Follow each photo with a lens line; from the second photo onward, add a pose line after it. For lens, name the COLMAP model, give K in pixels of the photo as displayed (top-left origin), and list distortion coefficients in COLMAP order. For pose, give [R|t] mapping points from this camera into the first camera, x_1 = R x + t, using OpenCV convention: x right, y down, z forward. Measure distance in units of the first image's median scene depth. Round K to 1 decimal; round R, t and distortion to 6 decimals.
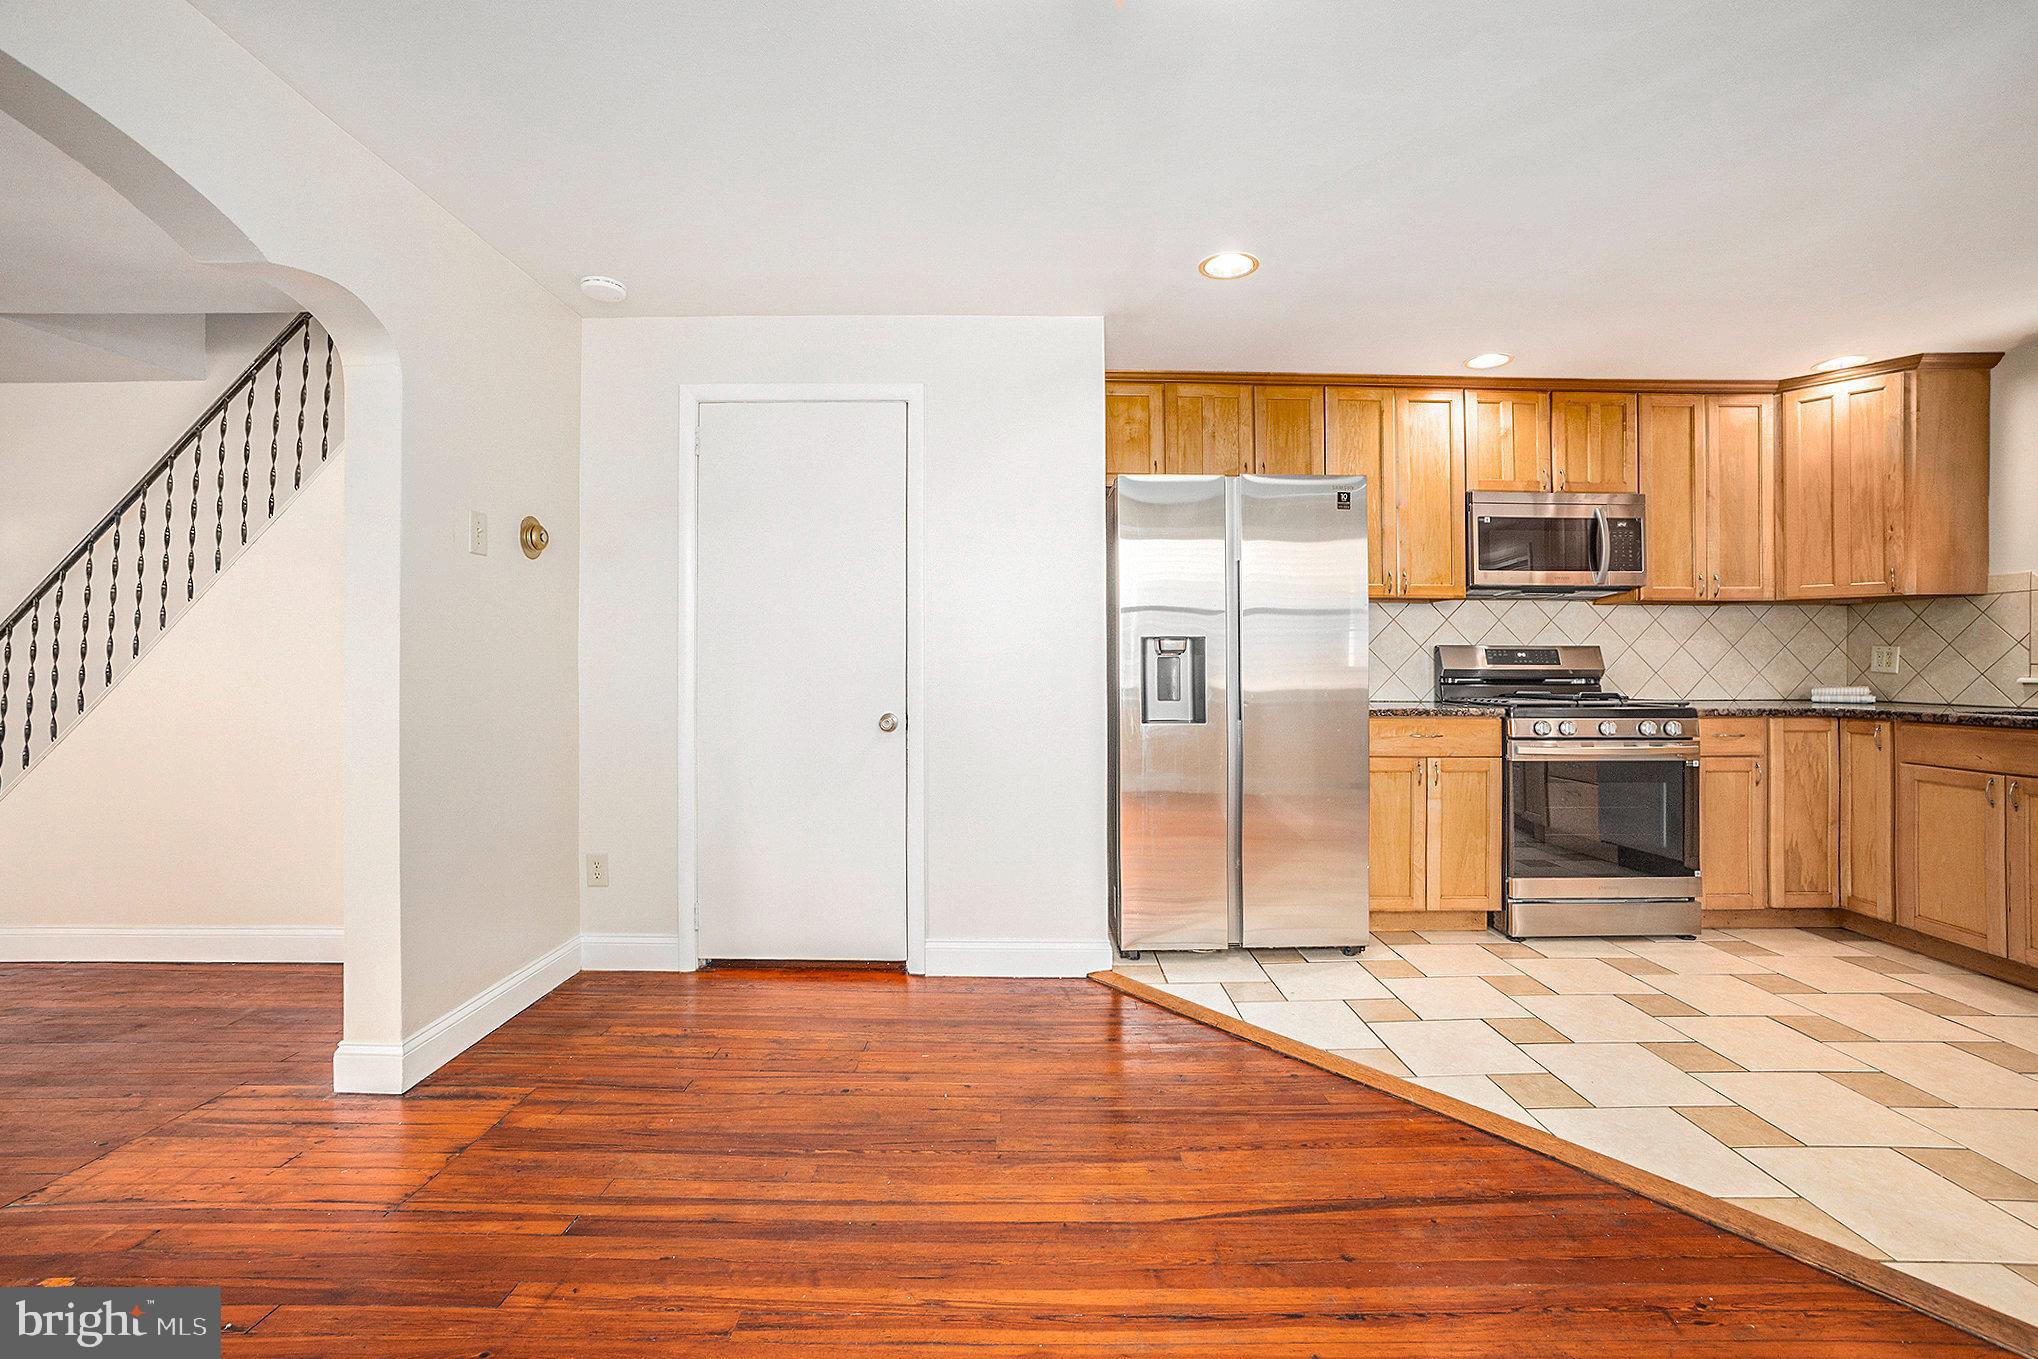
lens RADIAL K [[868.6, 0, 1010.4], [0, 868.6, 661.5], [0, 0, 1]] dist [-0.054105, 0.019819]
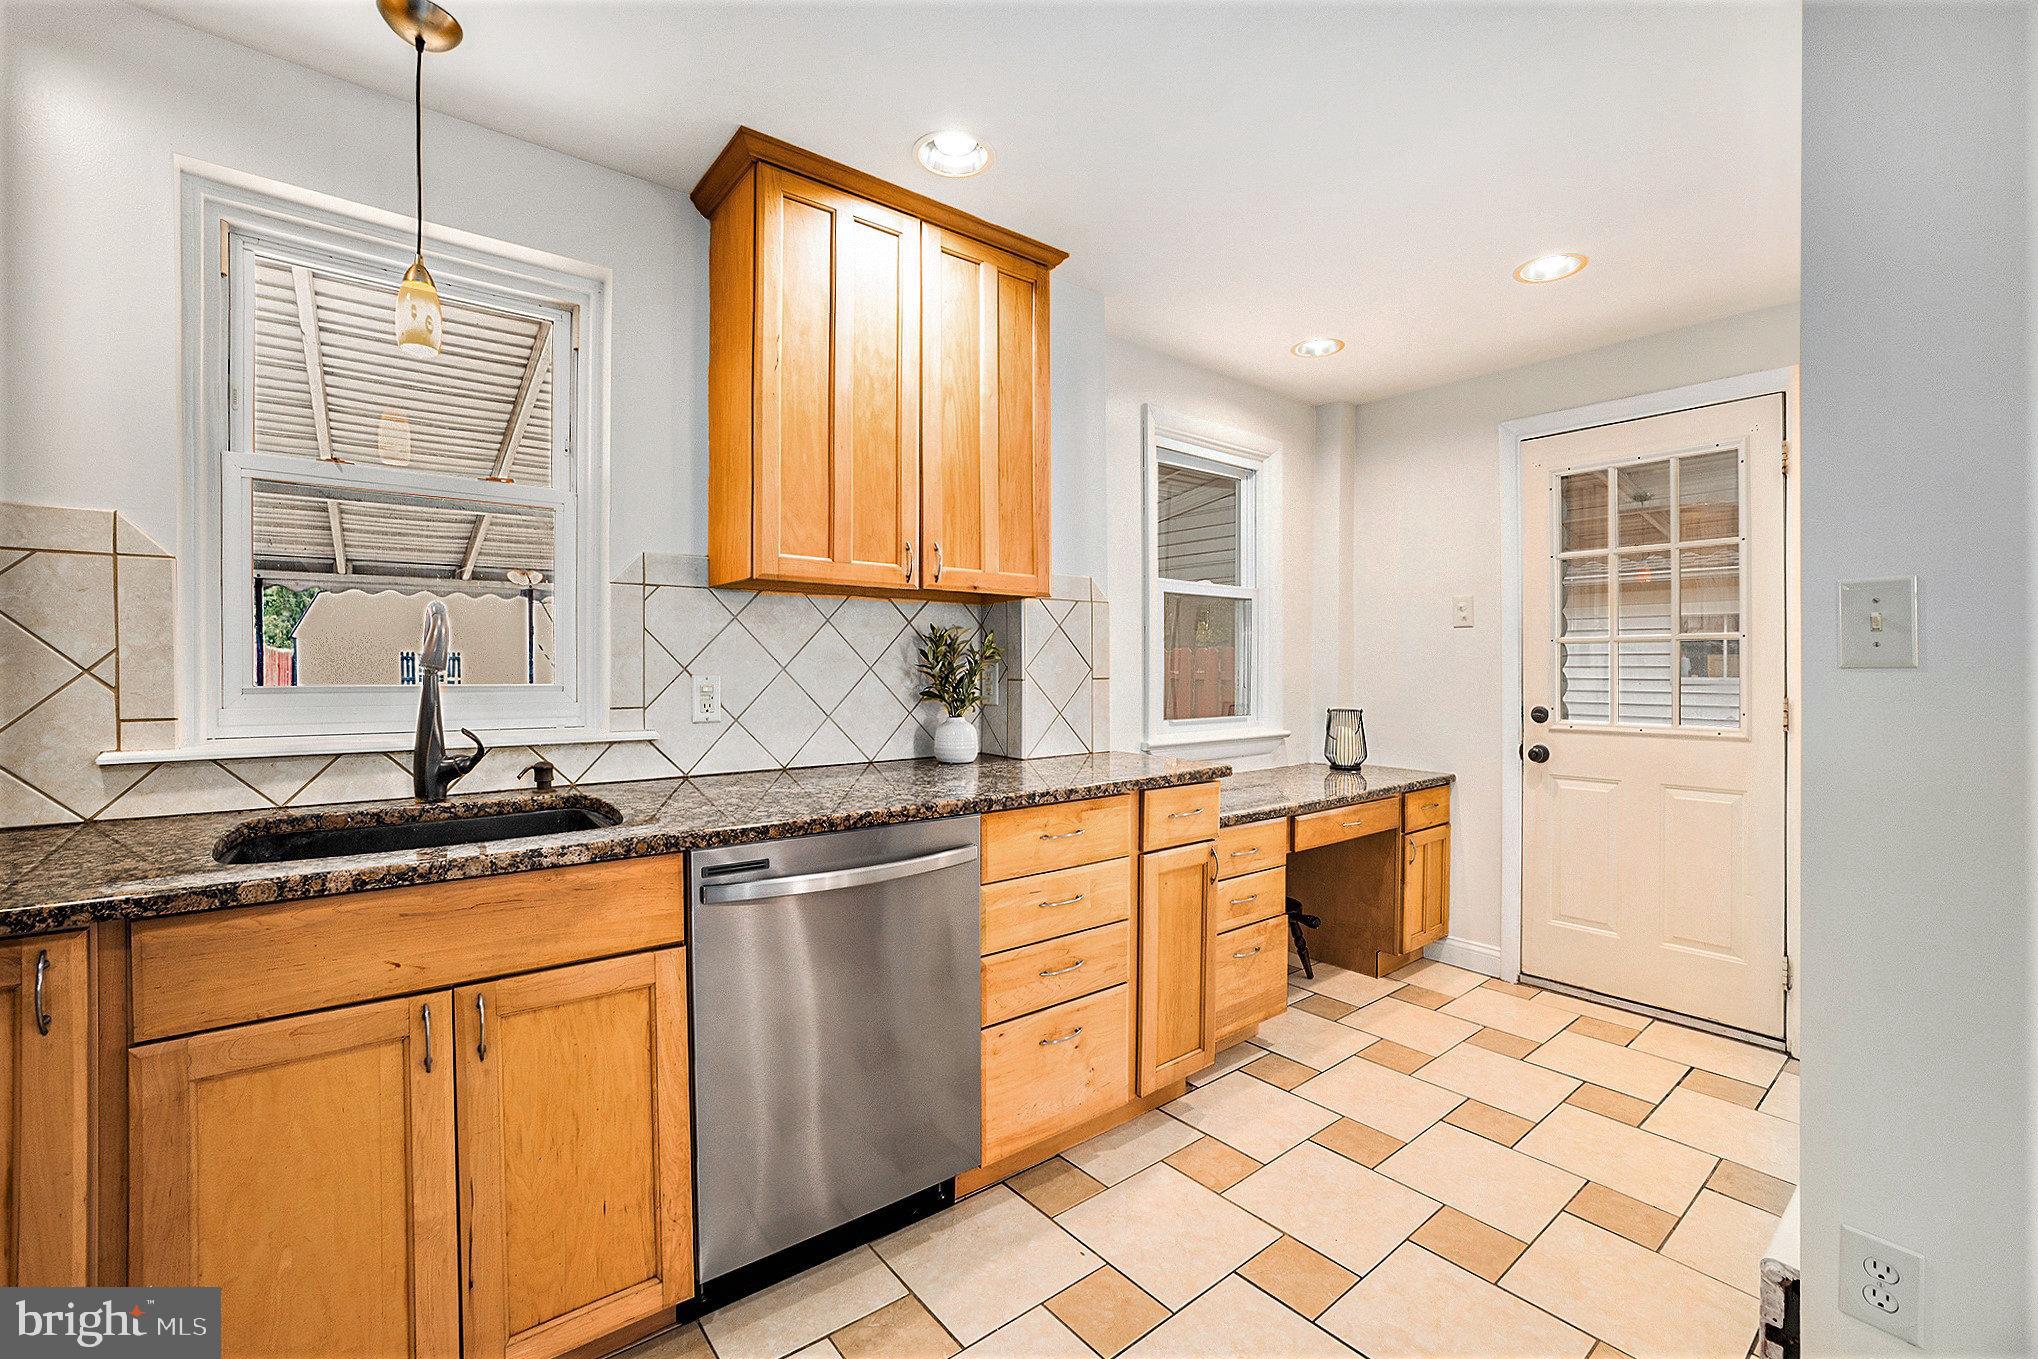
lens RADIAL K [[874.6, 0, 993.0], [0, 874.6, 667.4], [0, 0, 1]] dist [-0.055907, 0.020613]
pose [[-0.624605, -0.007370, 0.780906, 0.553784], [-0.007170, 0.999967, 0.003703, -0.028187], [-0.780908, -0.003286, -0.624637, 0.870393]]
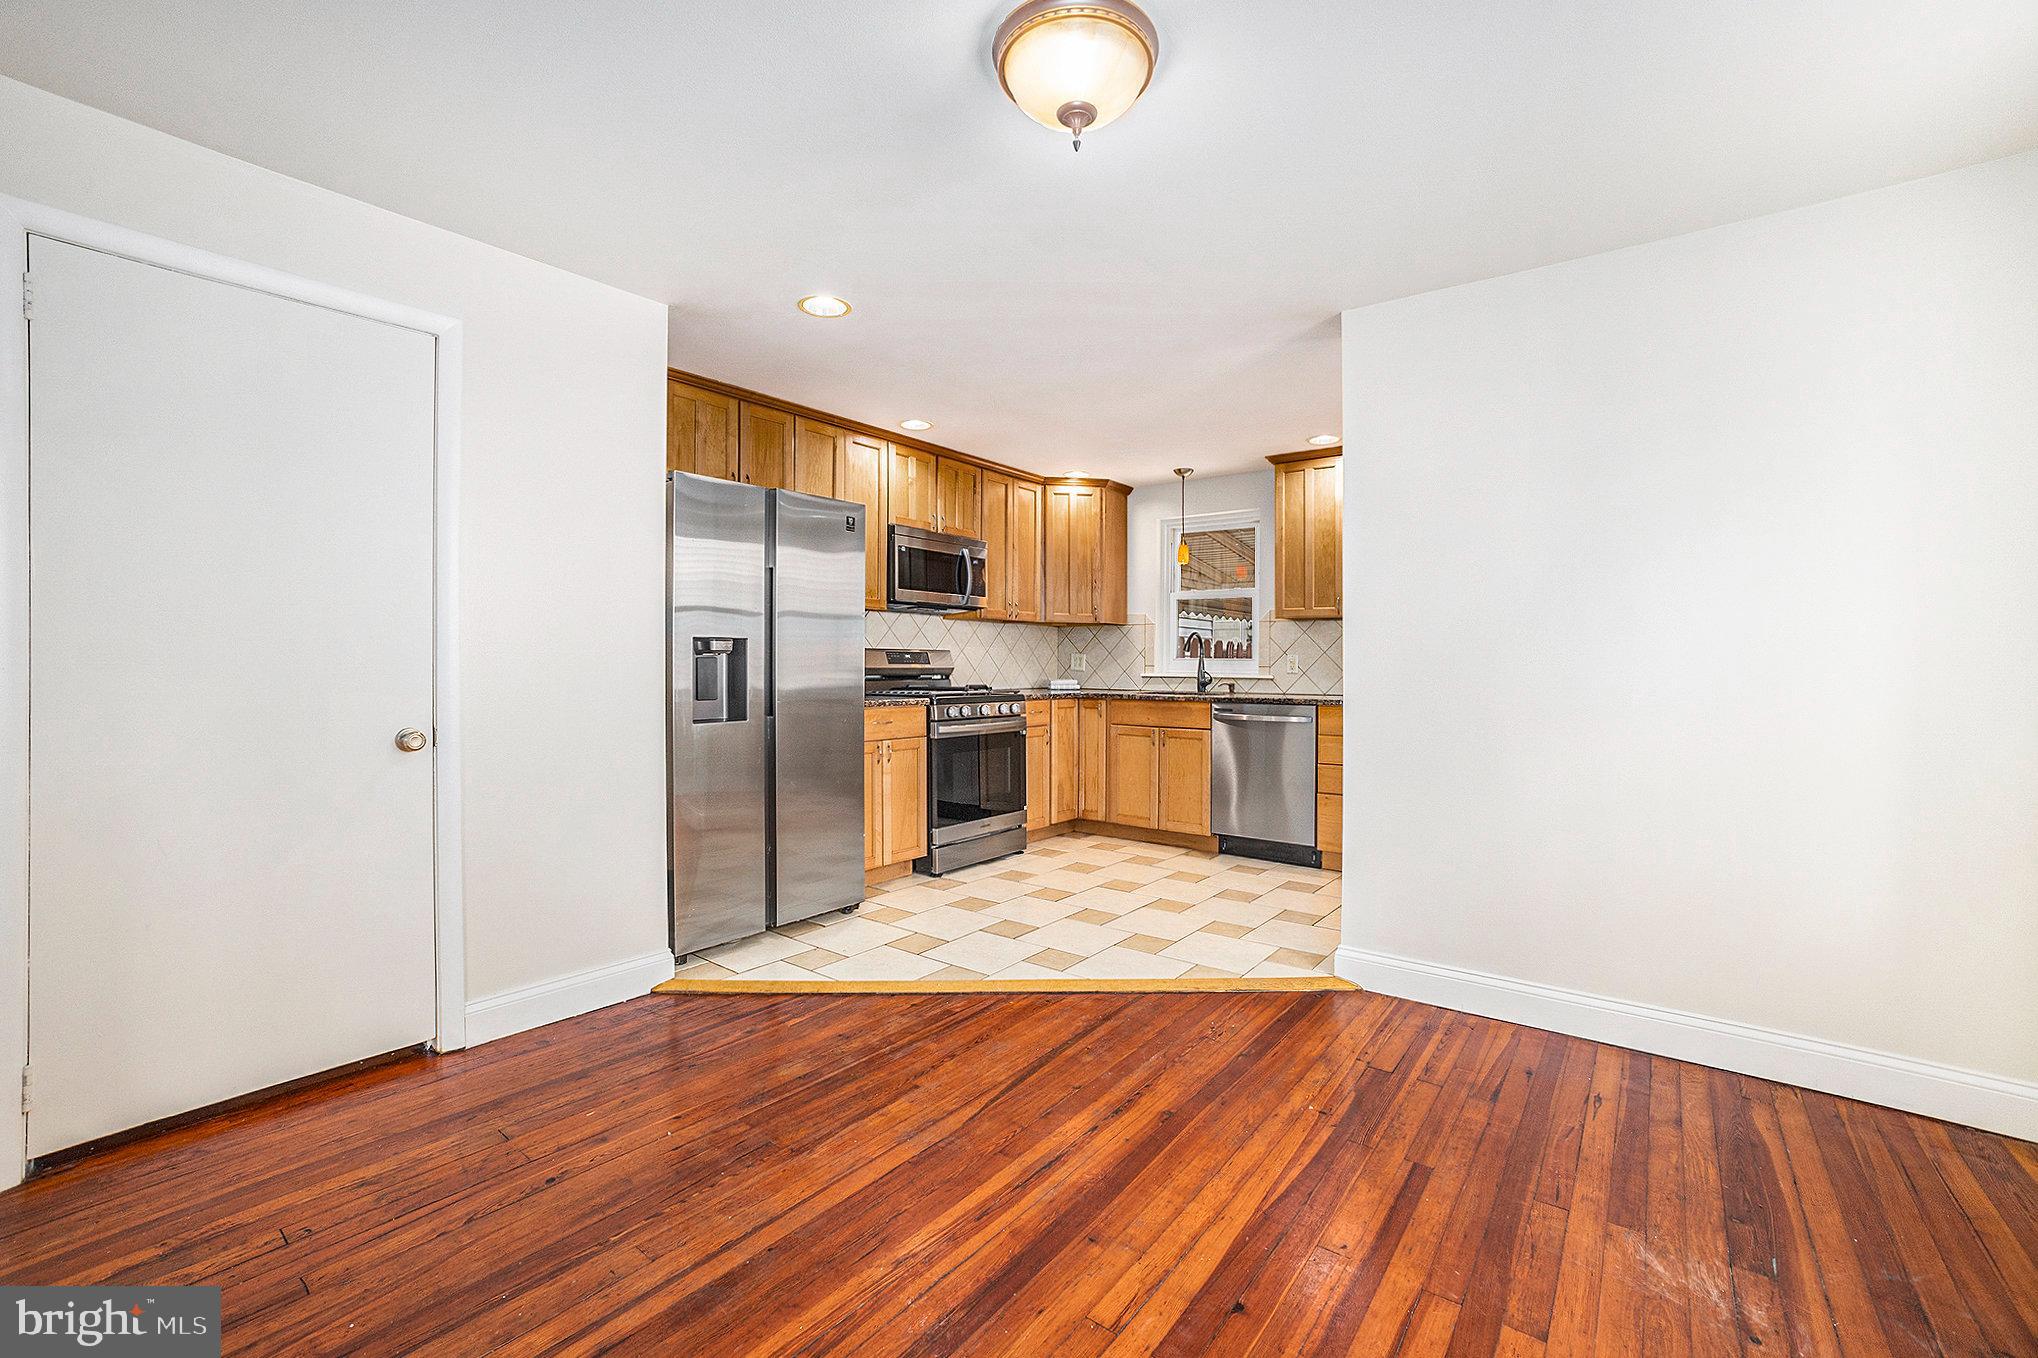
lens RADIAL K [[868.6, 0, 1010.4], [0, 868.6, 661.0], [0, 0, 1]] dist [-0.054105, 0.019819]
pose [[0.606946, 0.005148, 0.794727, -0.390590], [-0.008856, 0.999961, 0.000286, -0.003458], [-0.794694, -0.007211, 0.606968, 0.106366]]
